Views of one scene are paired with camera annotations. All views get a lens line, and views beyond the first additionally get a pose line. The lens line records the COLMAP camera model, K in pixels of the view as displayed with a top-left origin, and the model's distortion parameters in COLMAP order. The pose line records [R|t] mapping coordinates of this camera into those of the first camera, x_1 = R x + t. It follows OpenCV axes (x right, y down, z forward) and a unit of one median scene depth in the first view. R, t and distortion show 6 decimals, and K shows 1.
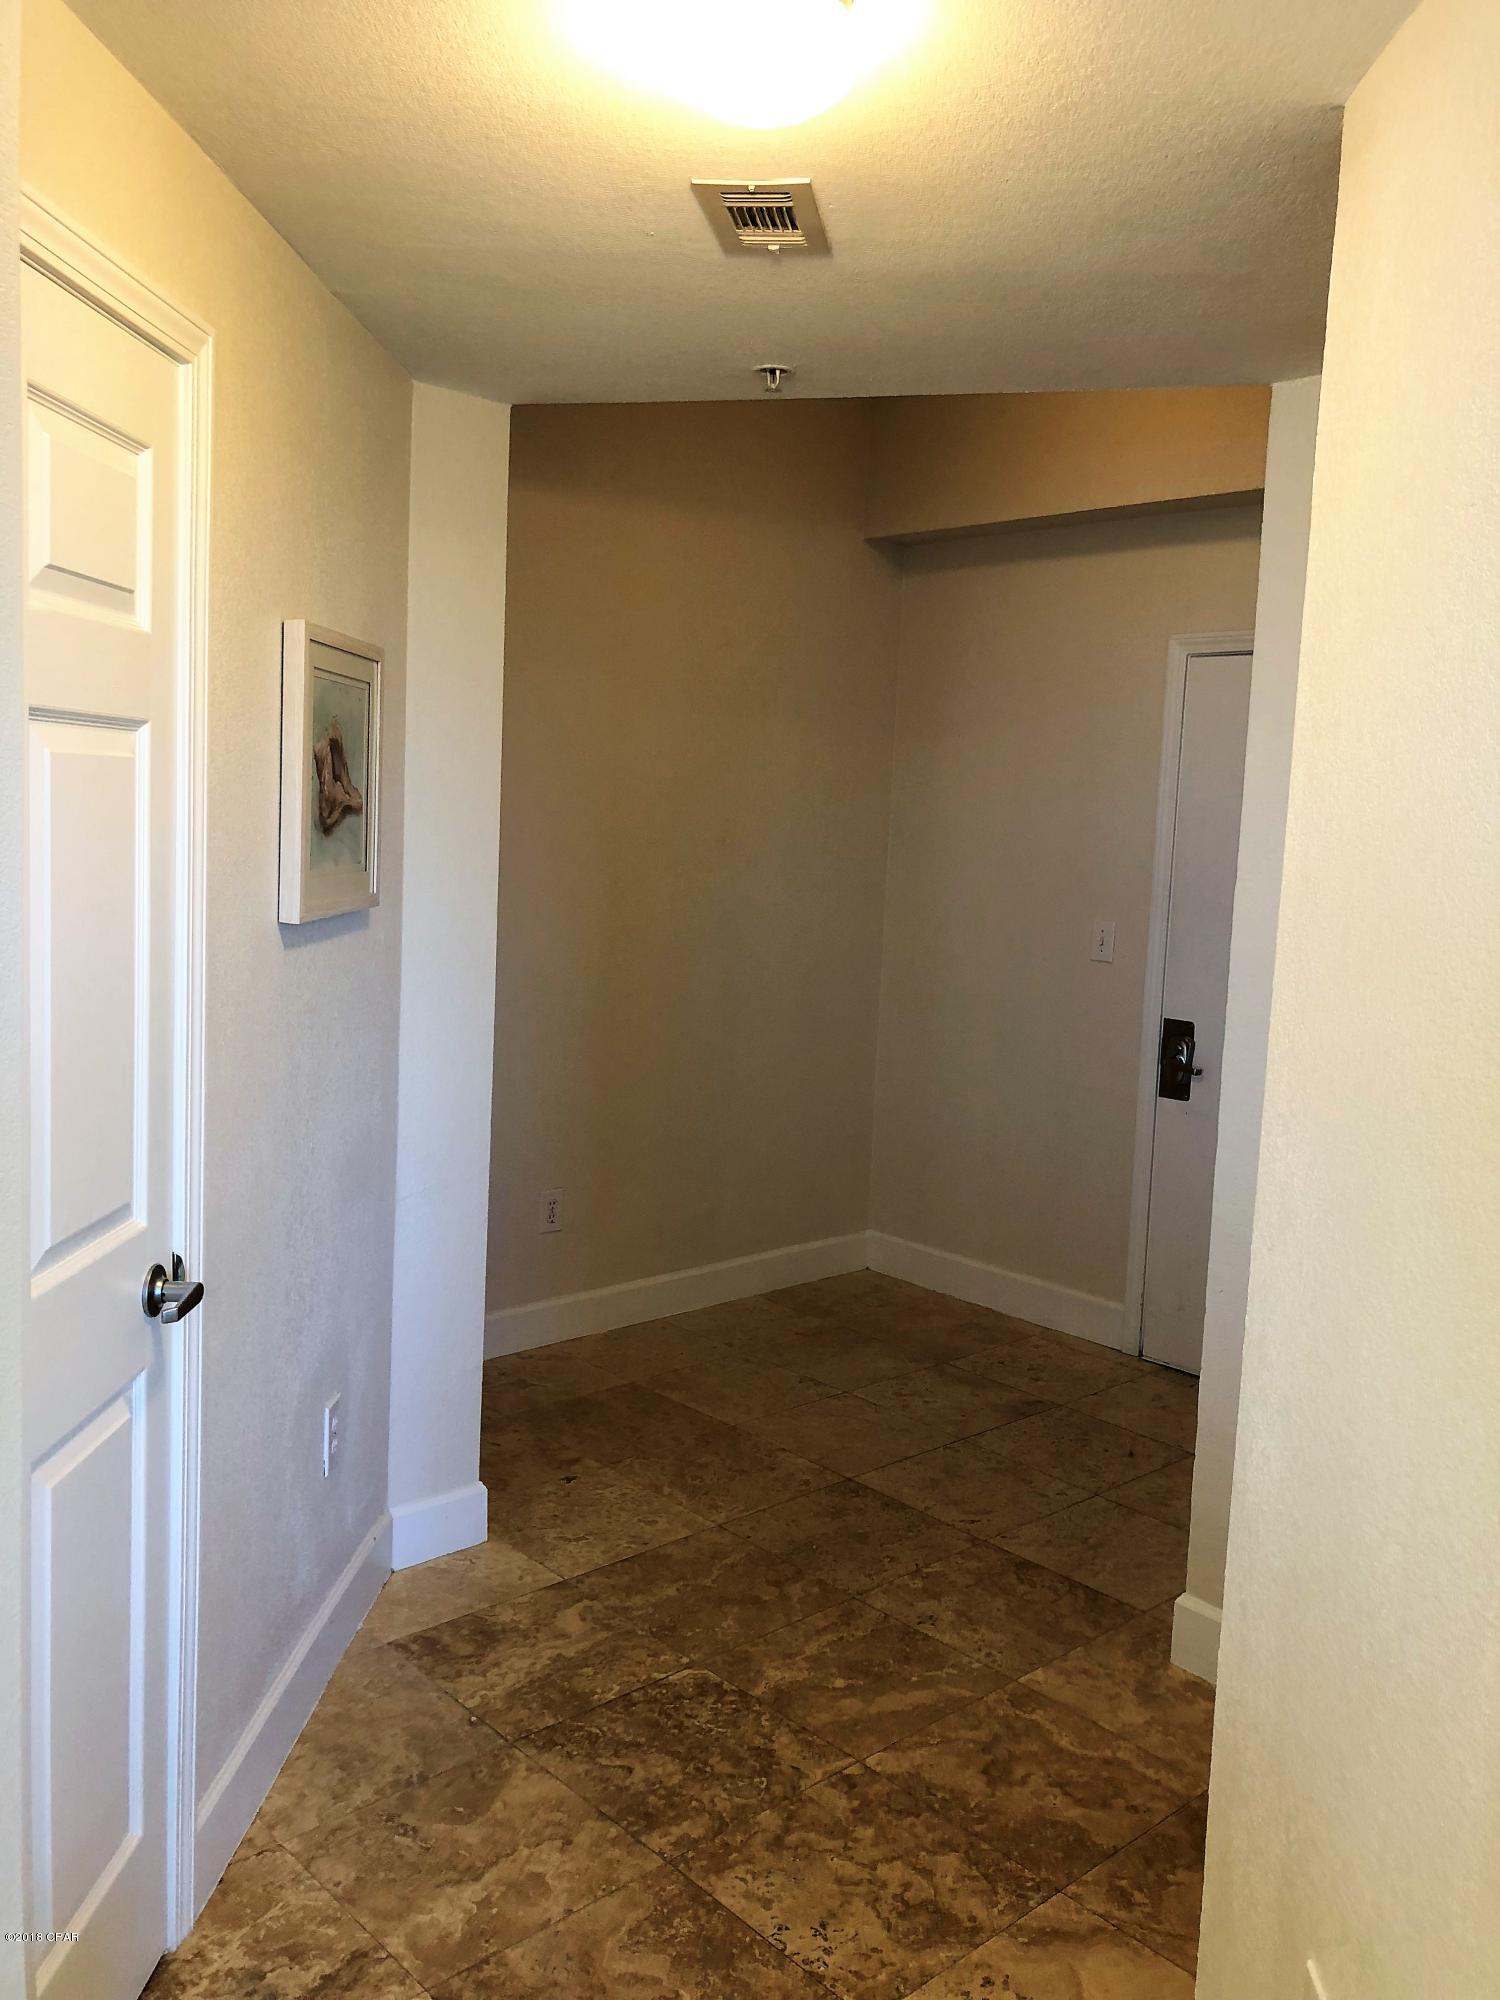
lens RADIAL K [[1630.6, 0, 750.0], [0, 1630.6, 1000.0], [0, 0, 1]] dist [-0.015563, -0.001264]
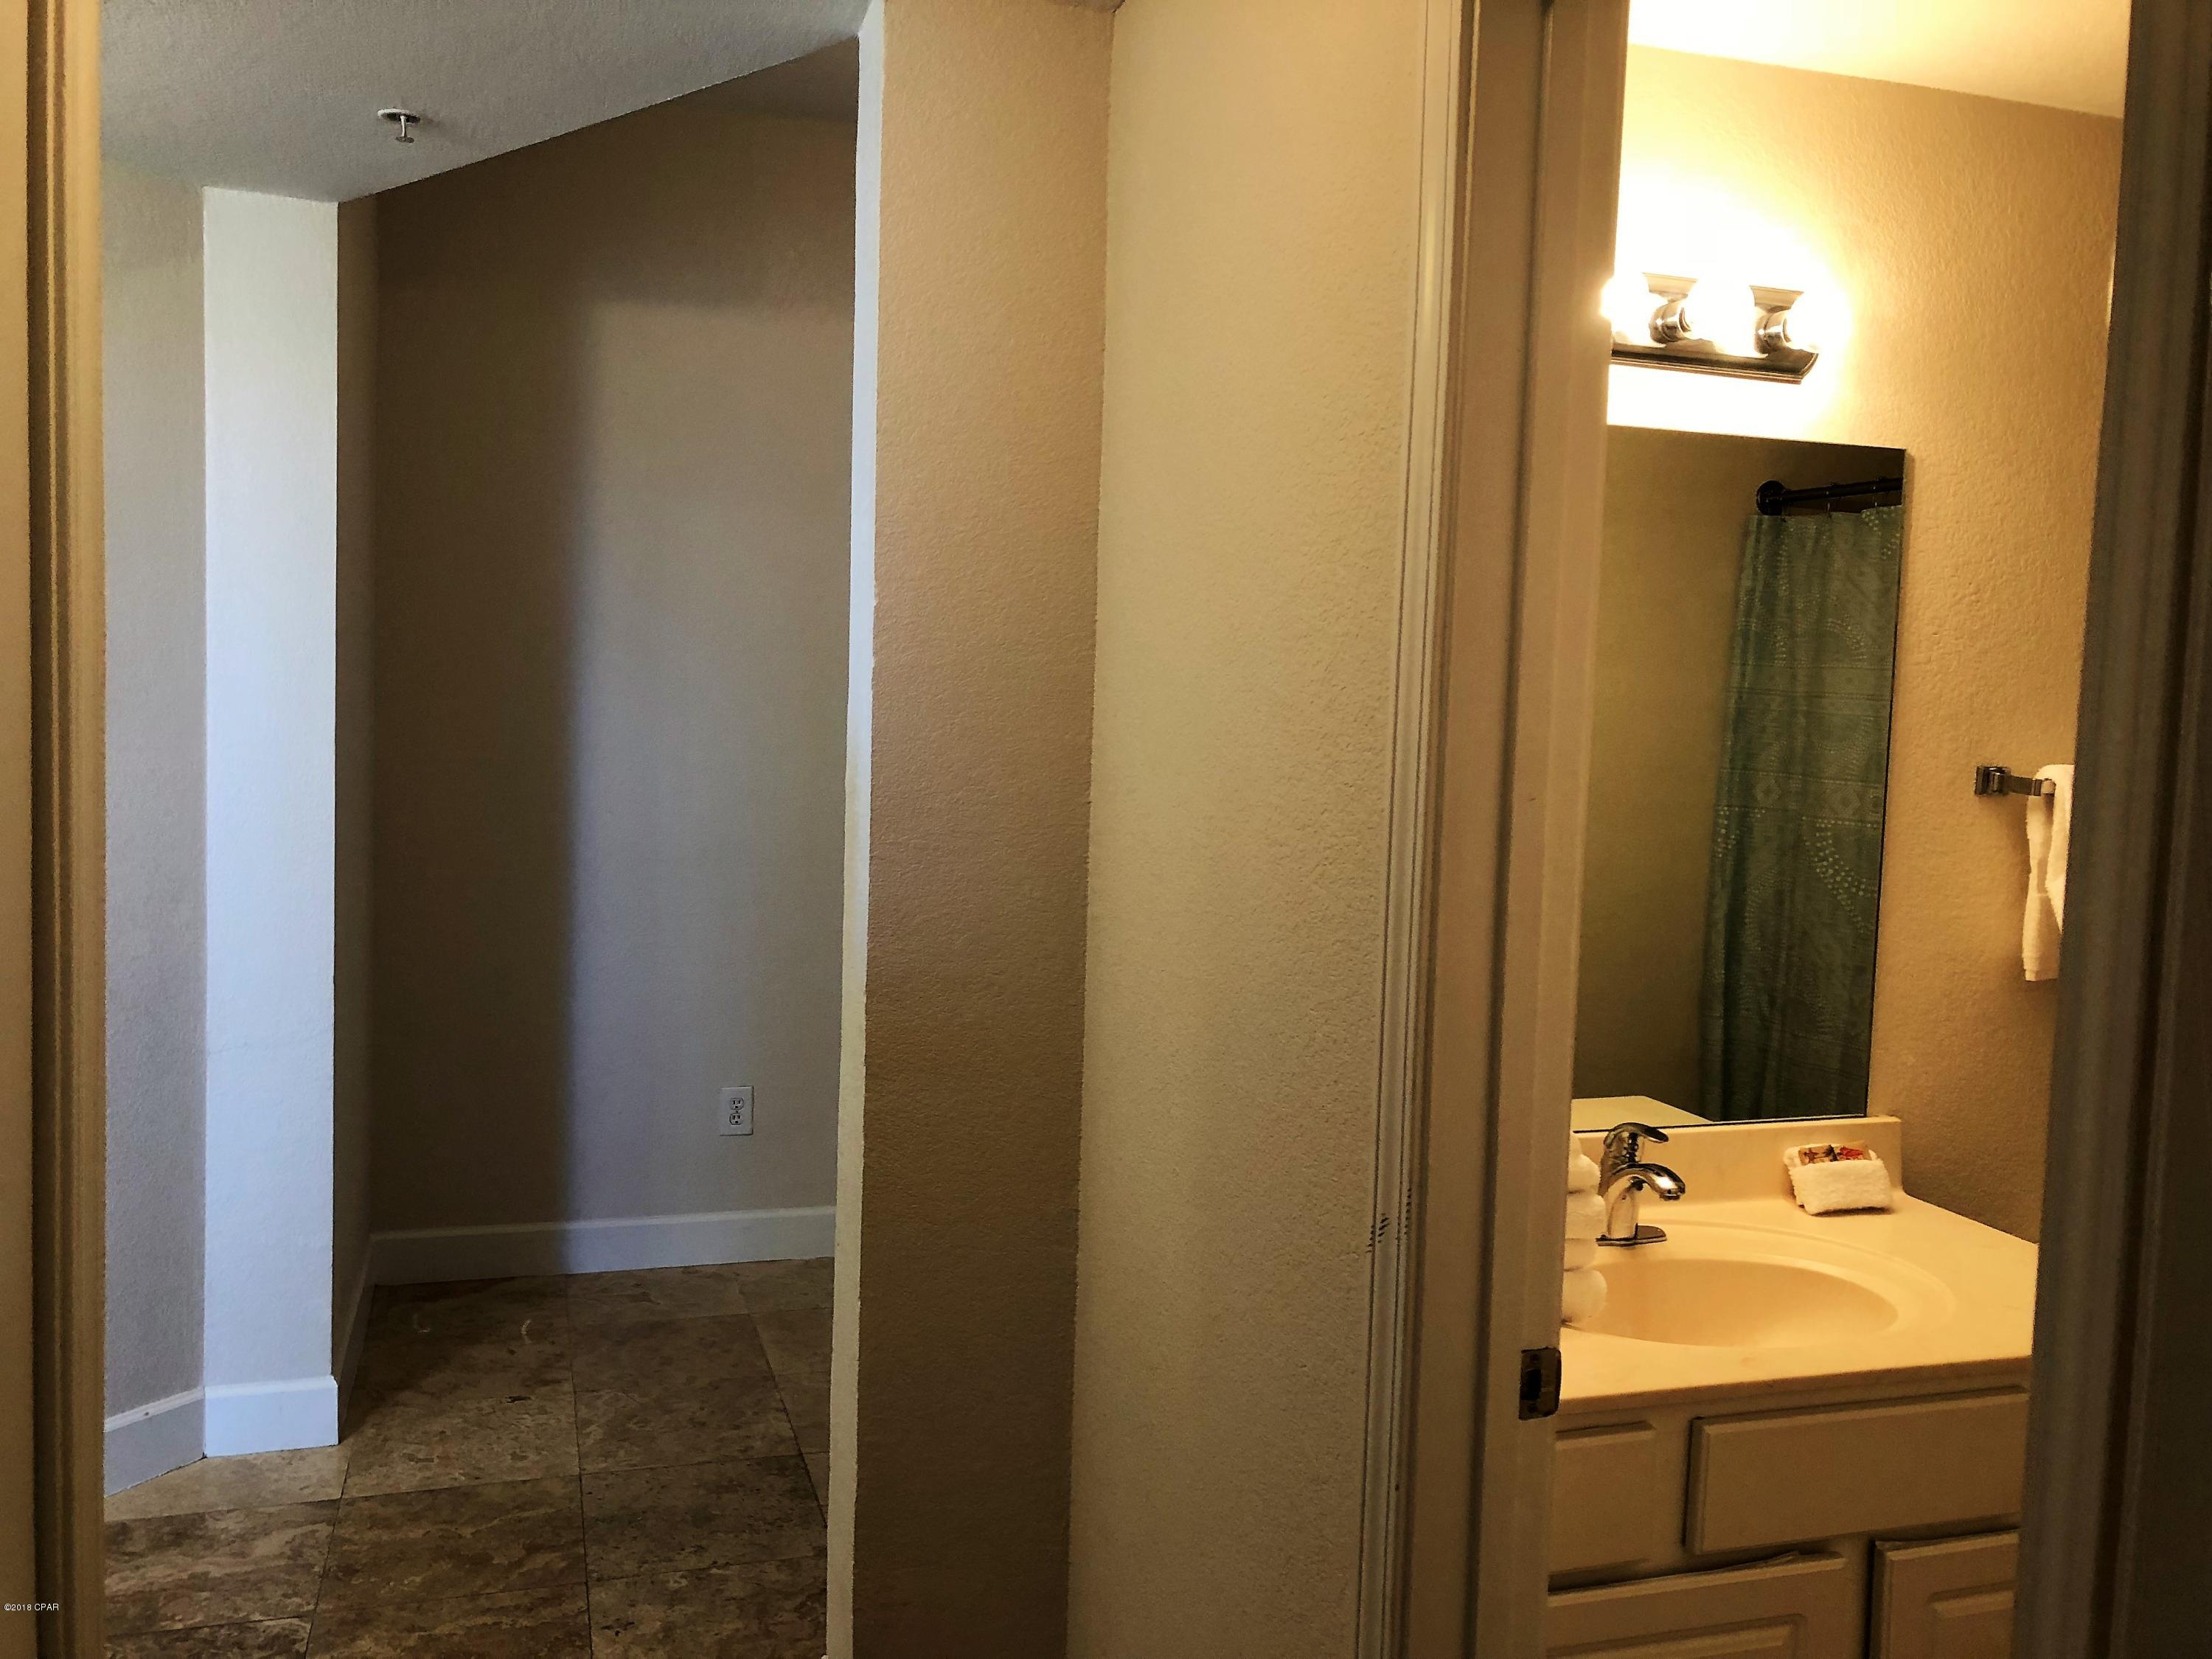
lens RADIAL K [[1790.6, 0, 1106.0], [0, 1790.6, 829.5], [0, 0, 1]] dist [-0.012776, 0.043413]
pose [[0.905134, 0.020710, -0.424622, 0.667138], [-0.046903, 0.997580, -0.051324, 0.023797], [0.422531, 0.066371, 0.903915, 0.270406]]
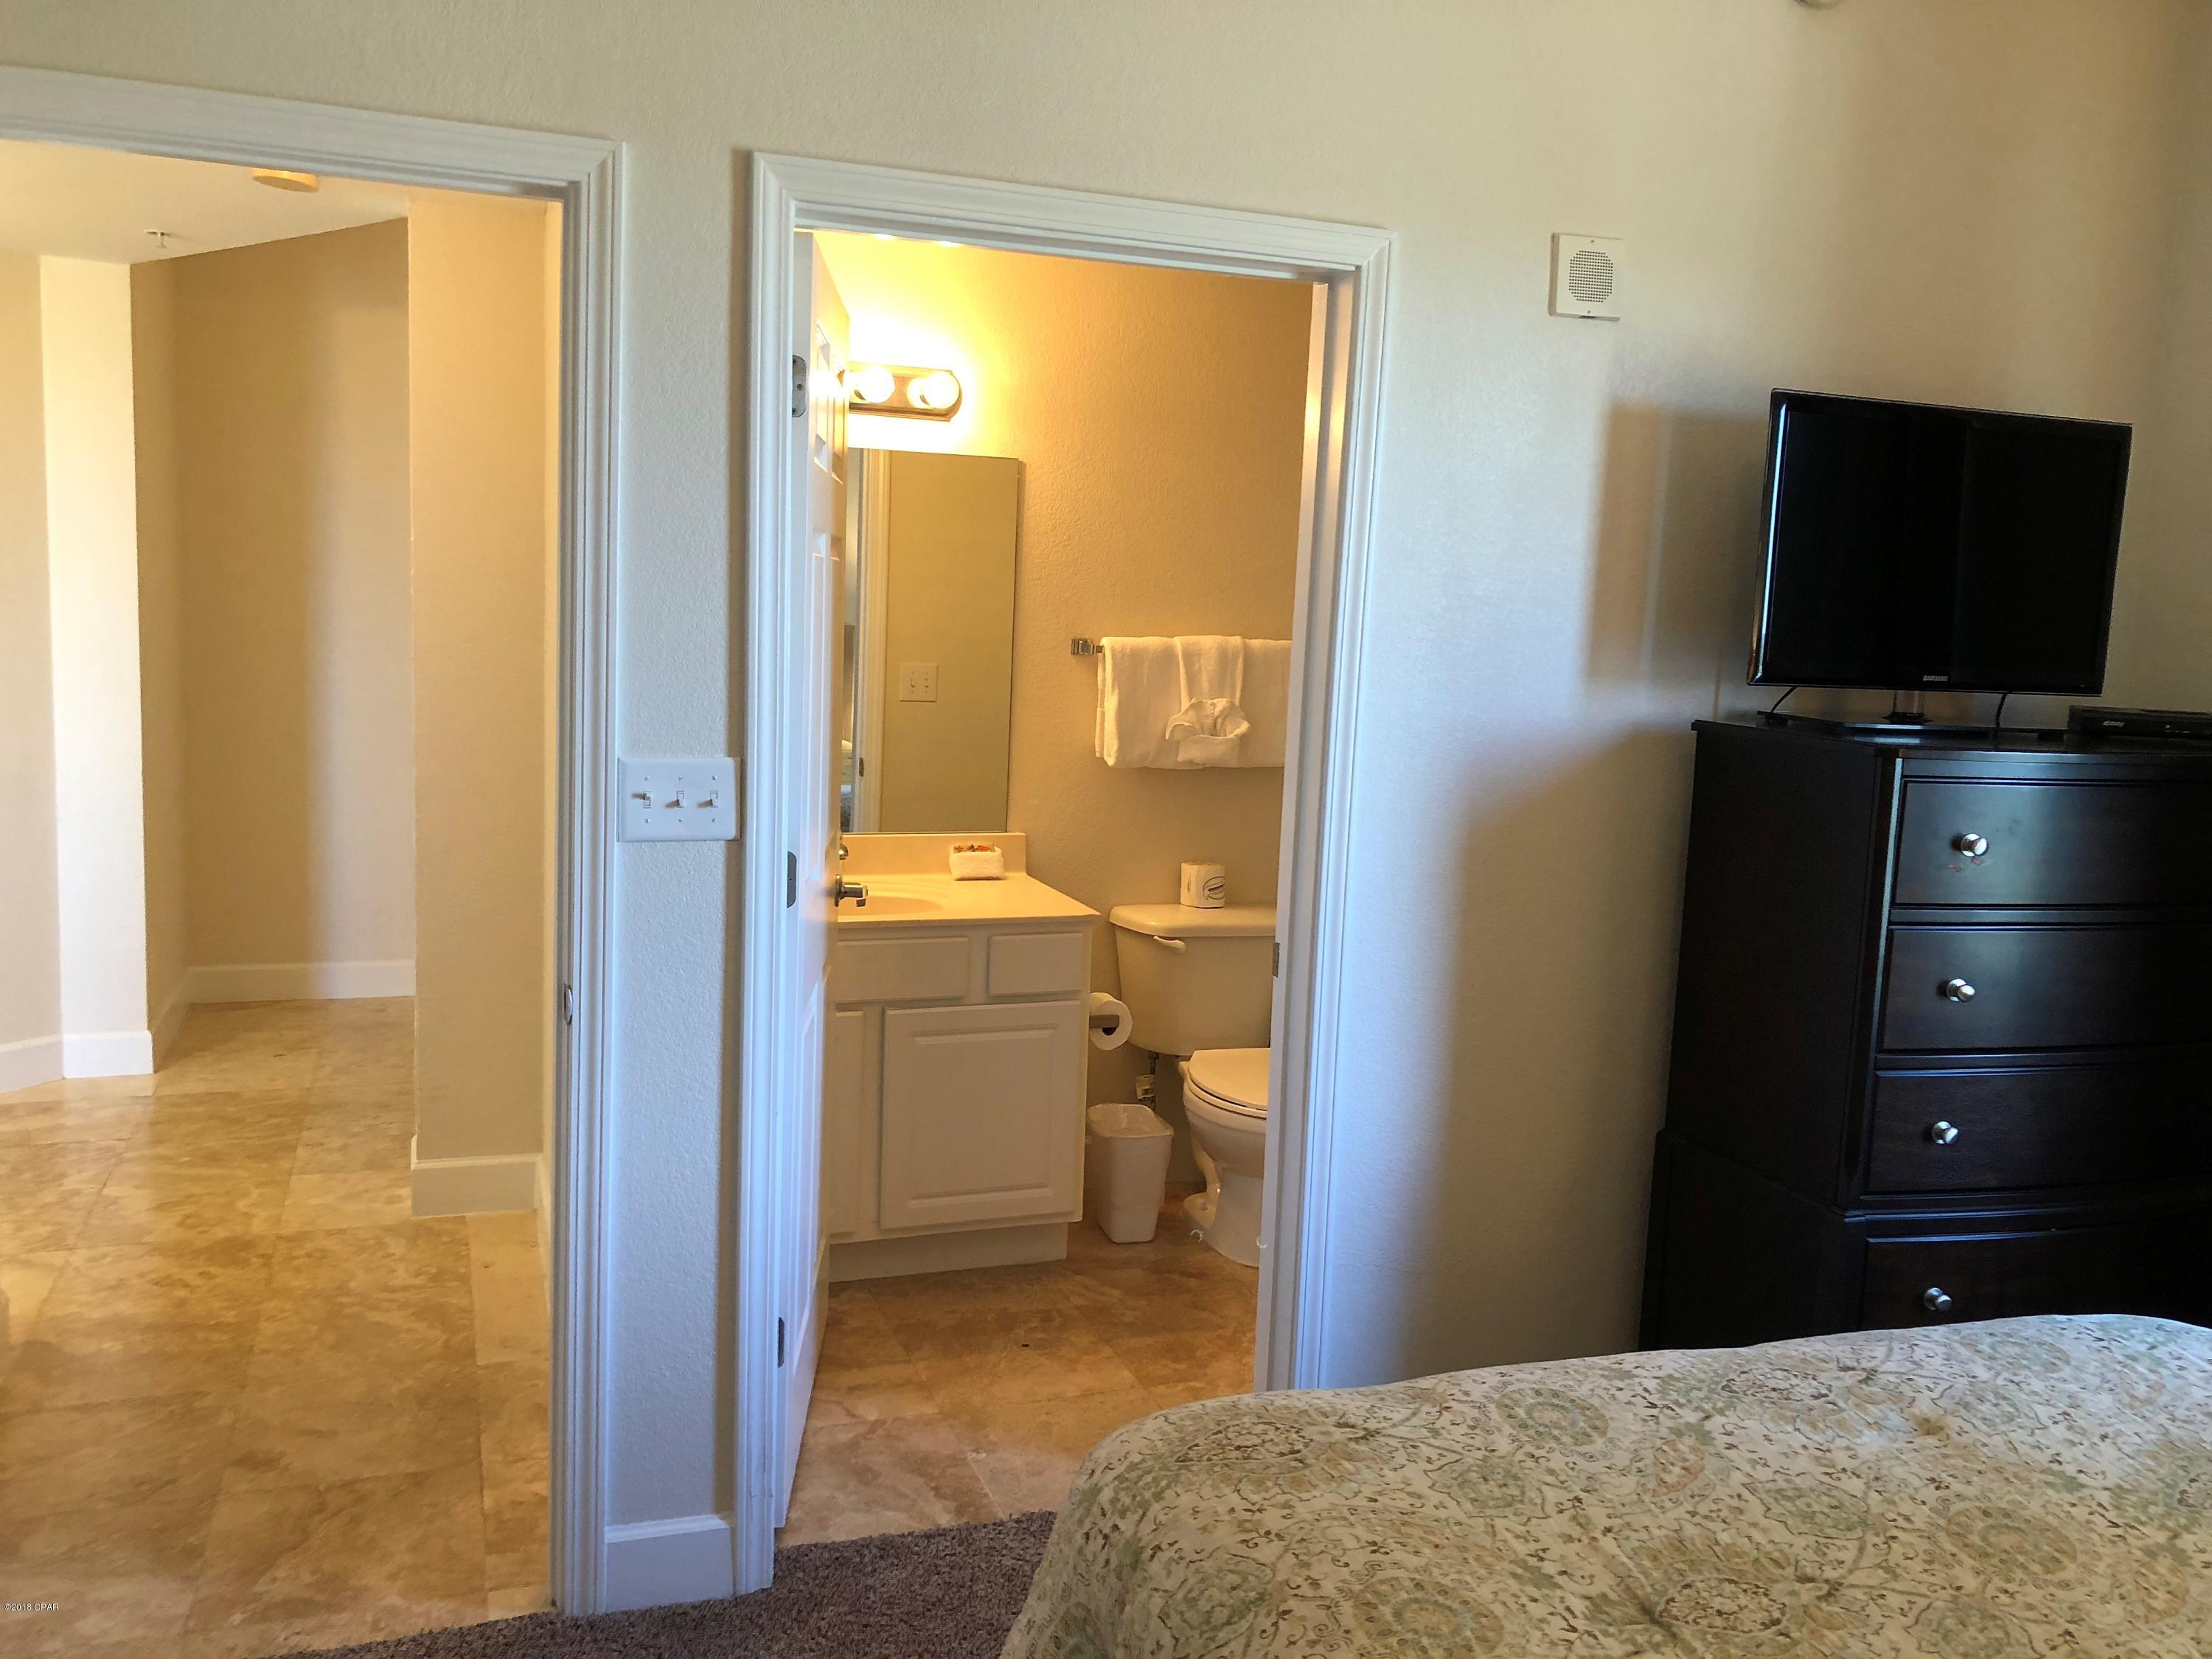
lens RADIAL K [[1790.6, 0, 1106.0], [0, 1790.6, 829.5], [0, 0, 1]] dist [-0.012776, 0.043413]
pose [[0.923575, 0.045933, -0.380658, 1.220988], [-0.050697, 0.998711, -0.002490, 0.088530], [0.380053, 0.021598, 0.924713, -0.121687]]
